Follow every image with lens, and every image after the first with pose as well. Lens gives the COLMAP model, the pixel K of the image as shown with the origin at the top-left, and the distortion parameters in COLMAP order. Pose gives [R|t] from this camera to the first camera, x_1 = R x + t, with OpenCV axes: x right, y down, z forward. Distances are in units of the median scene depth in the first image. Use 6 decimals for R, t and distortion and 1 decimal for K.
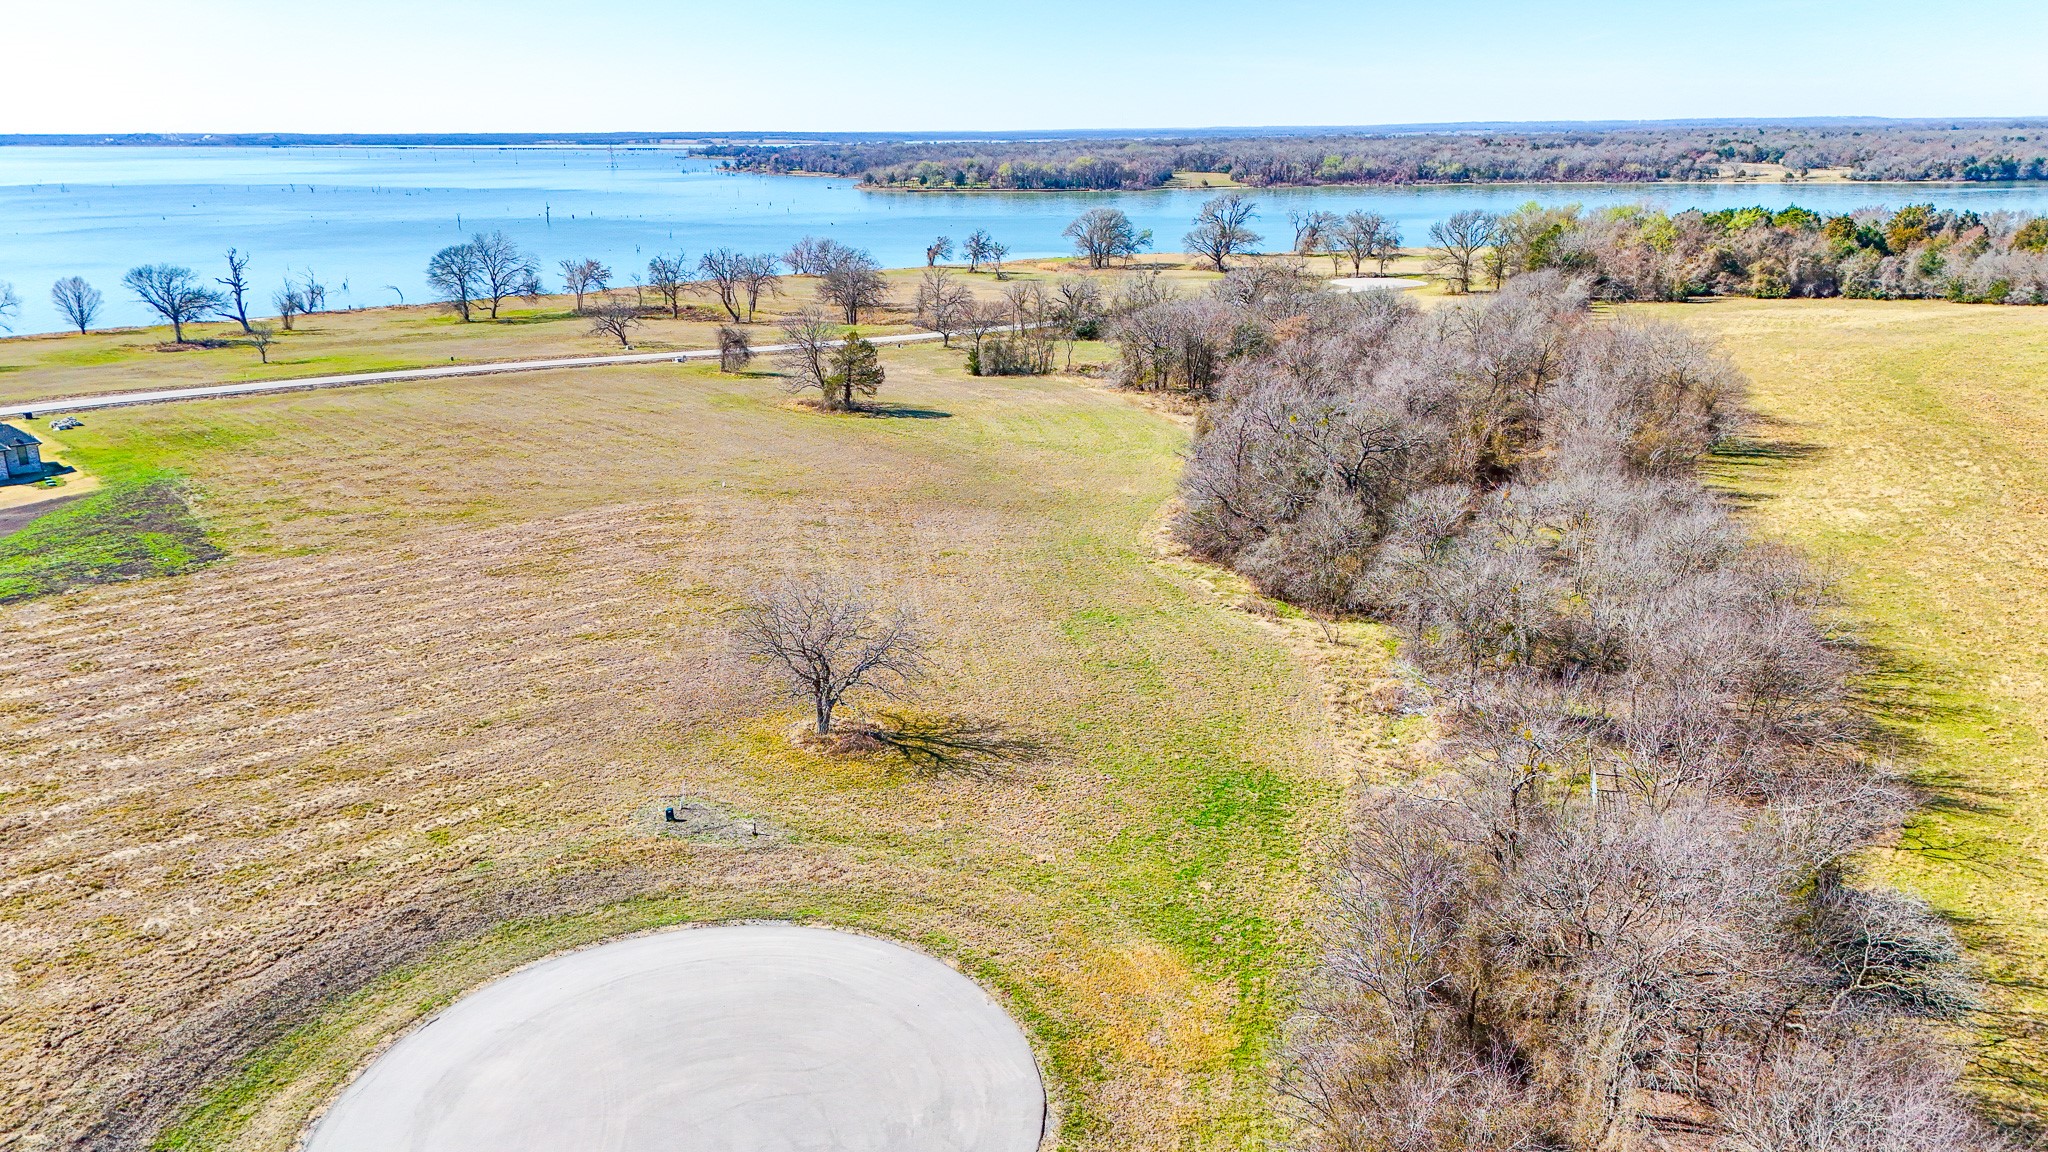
lens RADIAL K [[1493.8, 0, 1025.1], [0, 1493.8, 586.0], [0, 0, 1]] dist [0.078964, -0.073814]
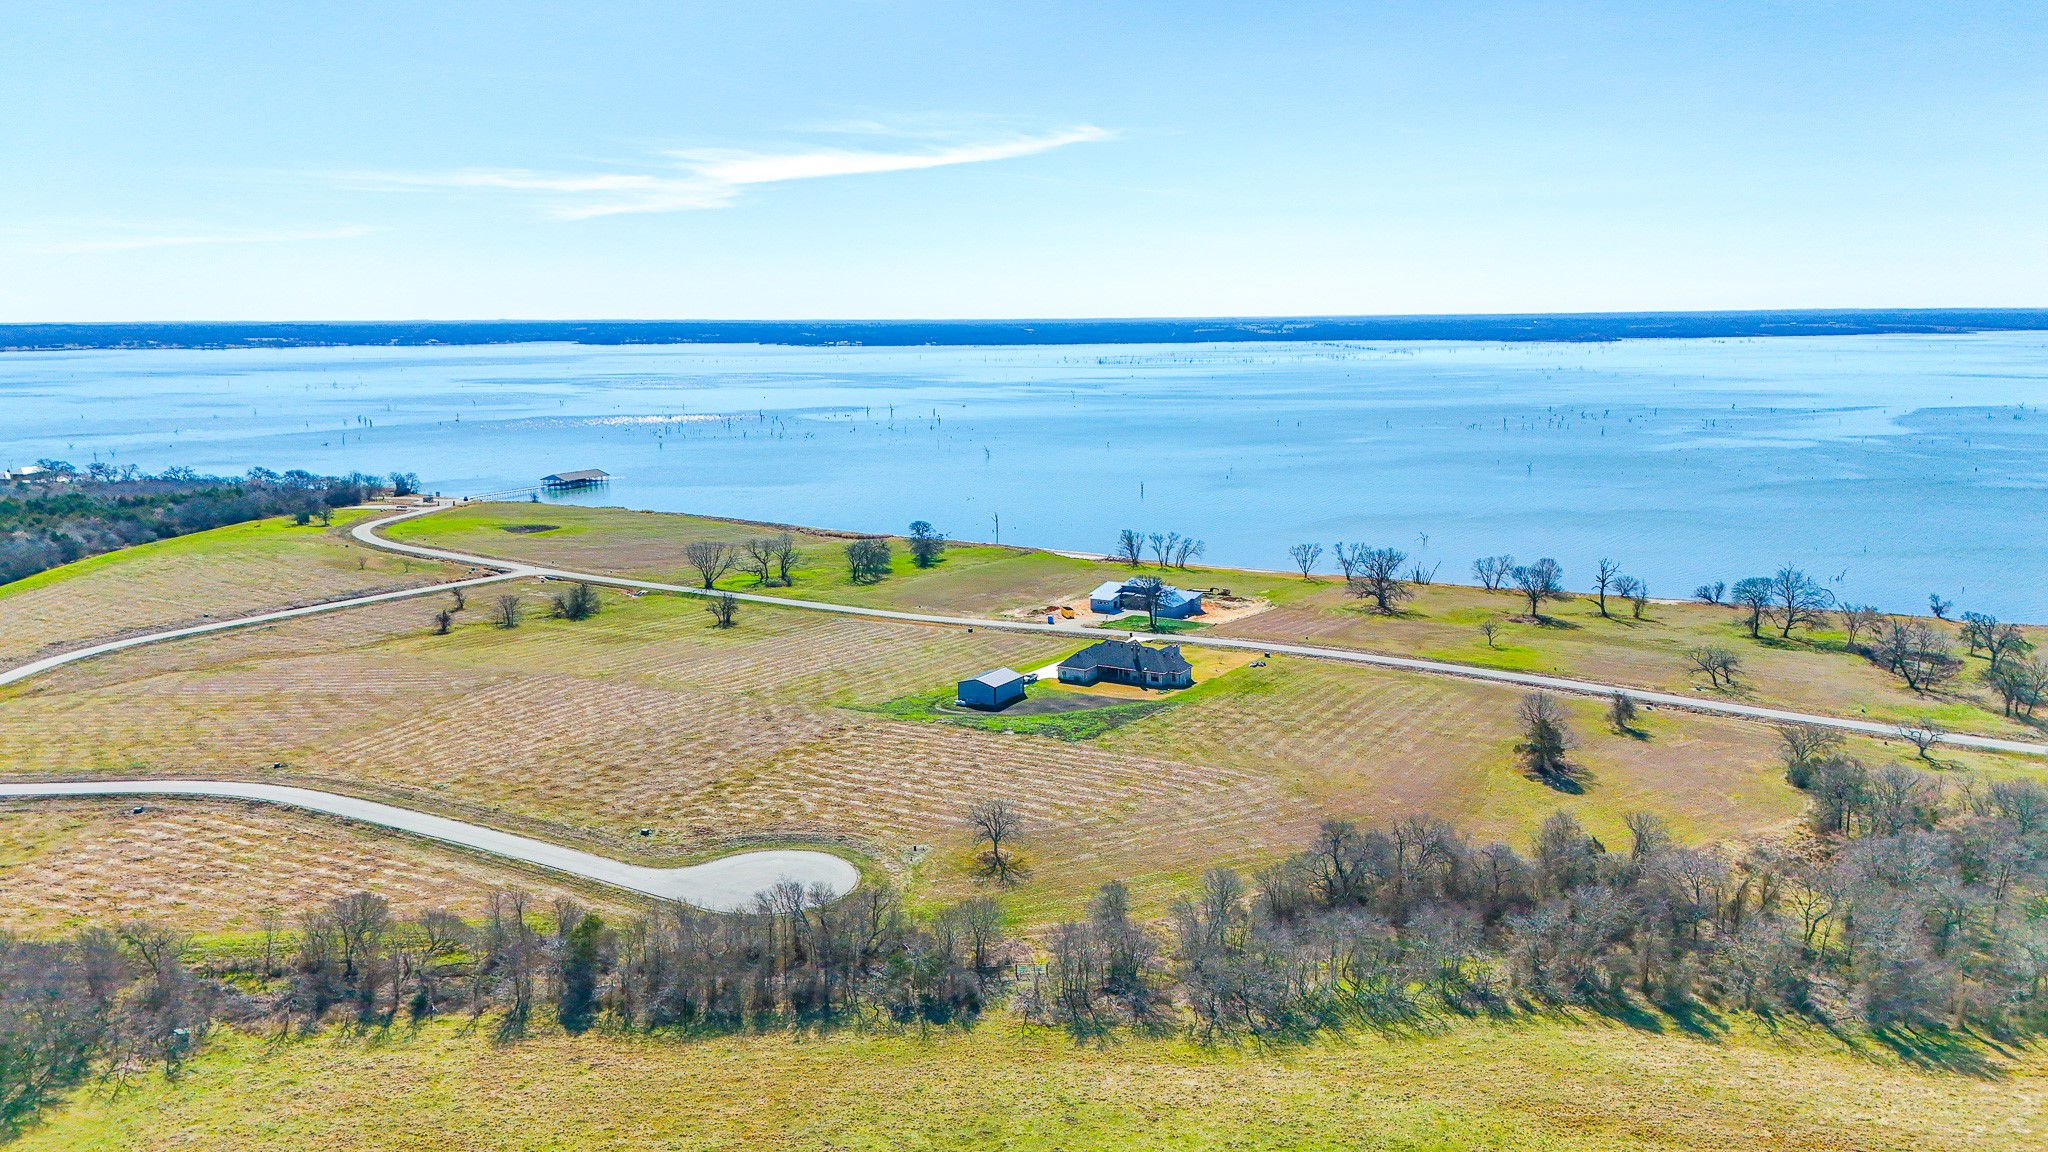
lens RADIAL K [[1493.8, 0, 1030.1], [0, 1493.8, 585.1], [0, 0, 1]] dist [0.078964, -0.073814]
pose [[0.328604, 0.174141, -0.928275, 0.861125], [-0.272077, 0.958644, 0.083524, -0.227500], [0.904430, 0.225116, 0.362394, -0.014554]]
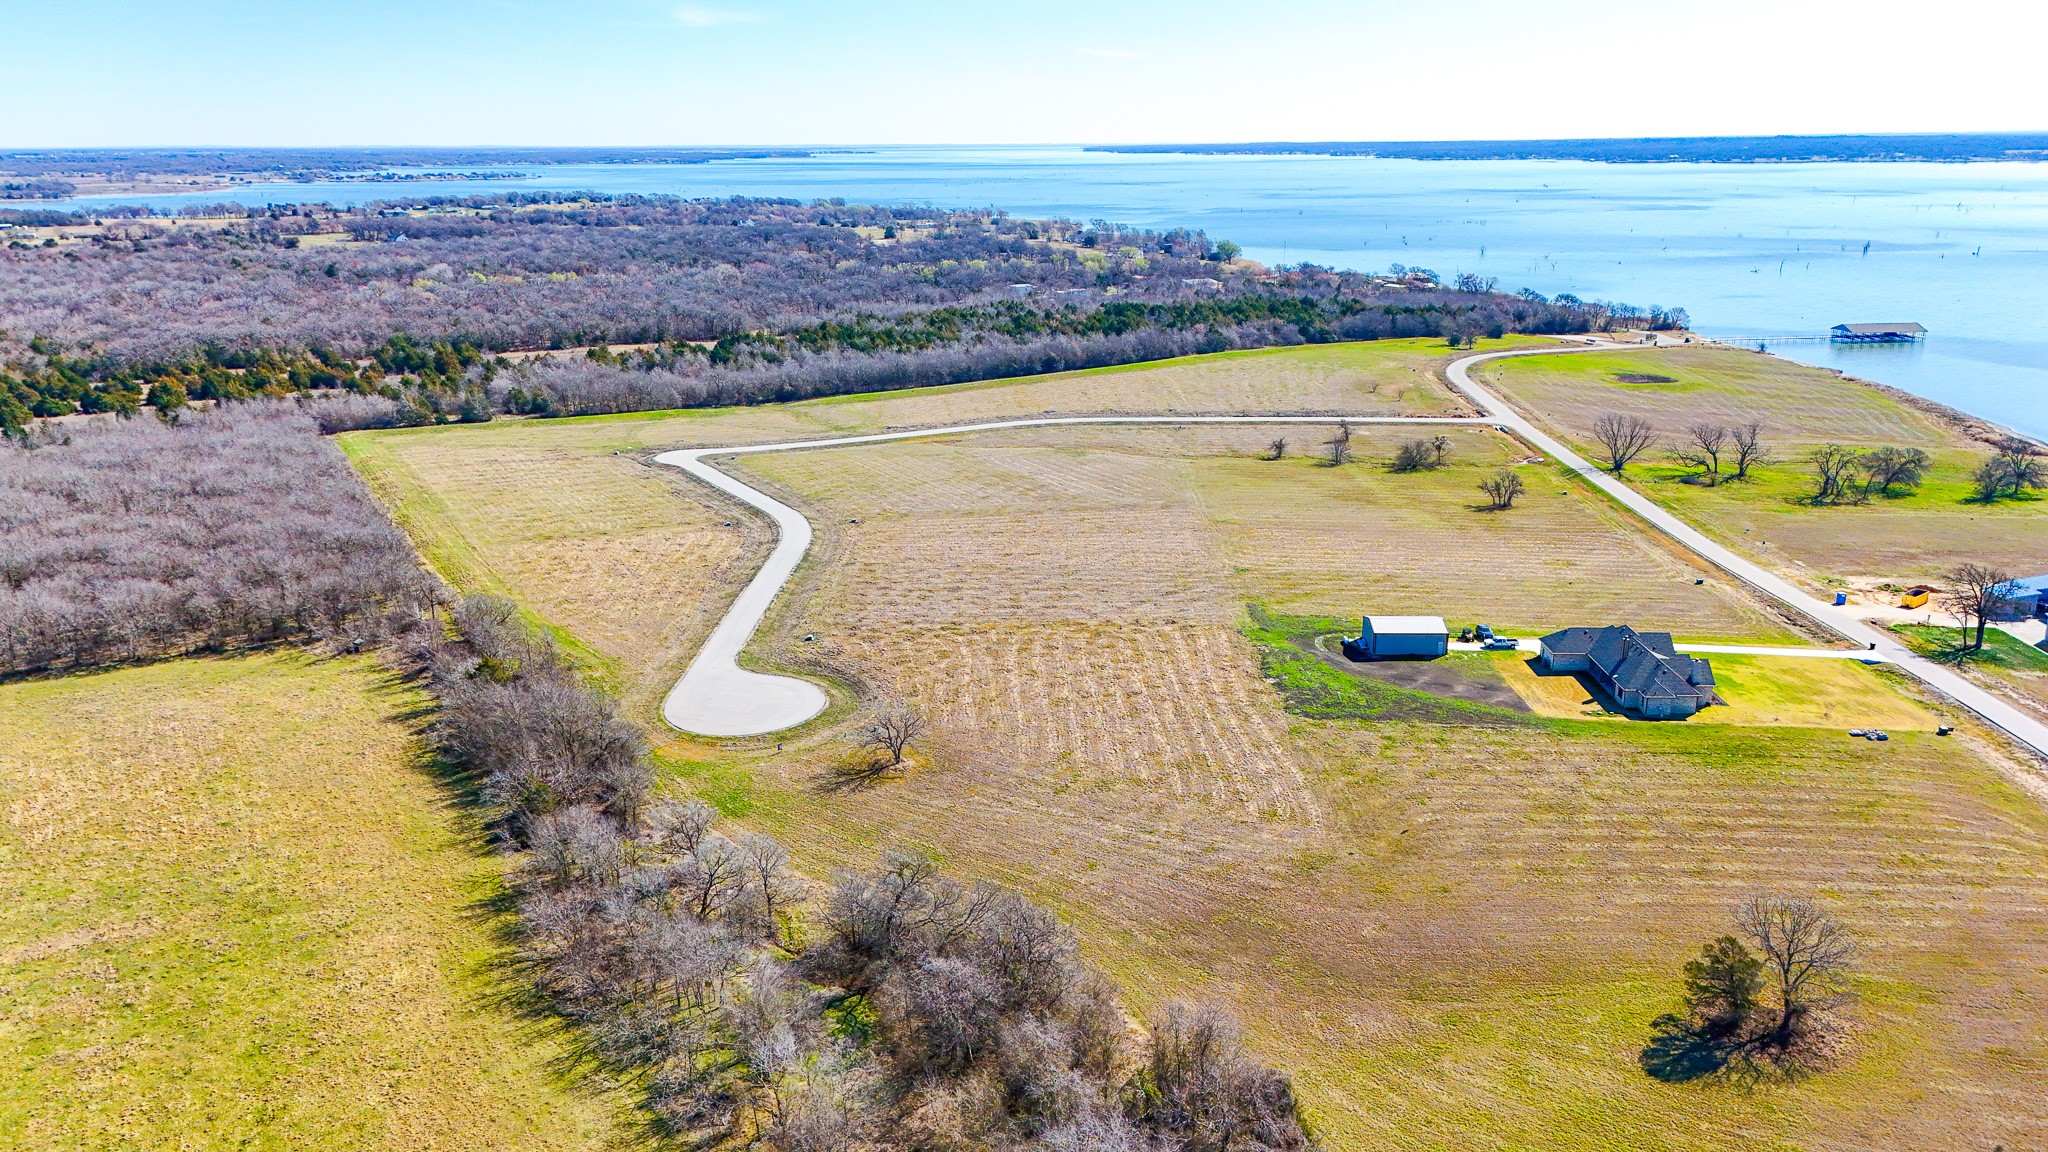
lens RADIAL K [[1493.8, 0, 1025.8], [0, 1493.8, 583.6], [0, 0, 1]] dist [0.078964, -0.073814]
pose [[-0.664055, 0.225134, -0.712984, 0.530403], [-0.204974, 0.862240, 0.463172, -0.502808], [0.719039, 0.453715, -0.526428, 0.862209]]
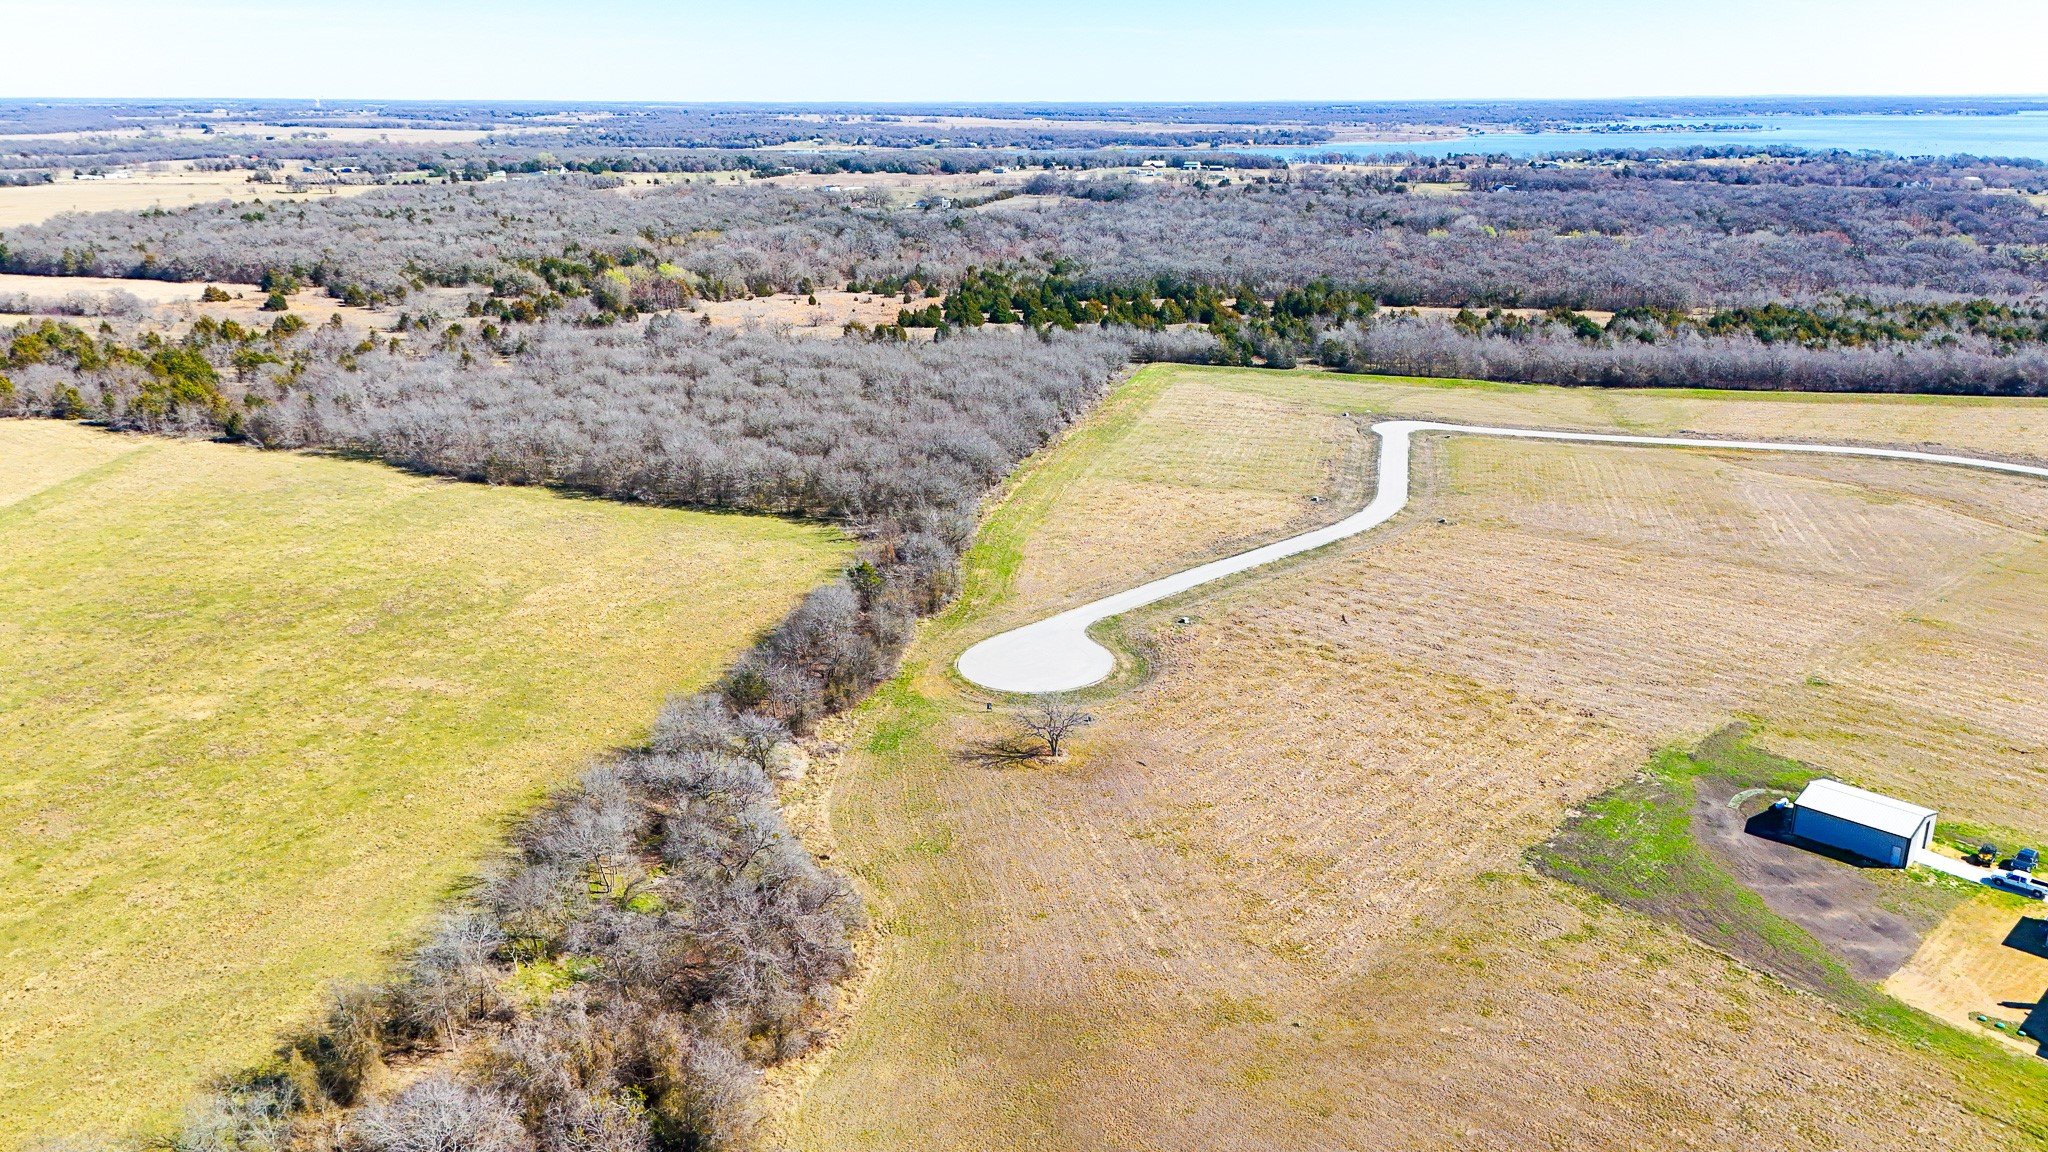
lens RADIAL K [[1493.8, 0, 1026.7], [0, 1493.8, 582.8], [0, 0, 1]] dist [0.078964, -0.073814]
pose [[-0.997227, 0.032857, -0.066774, 0.021203], [-0.011214, 0.820668, 0.571296, -0.546877], [0.073570, 0.570460, -0.818023, 1.027108]]
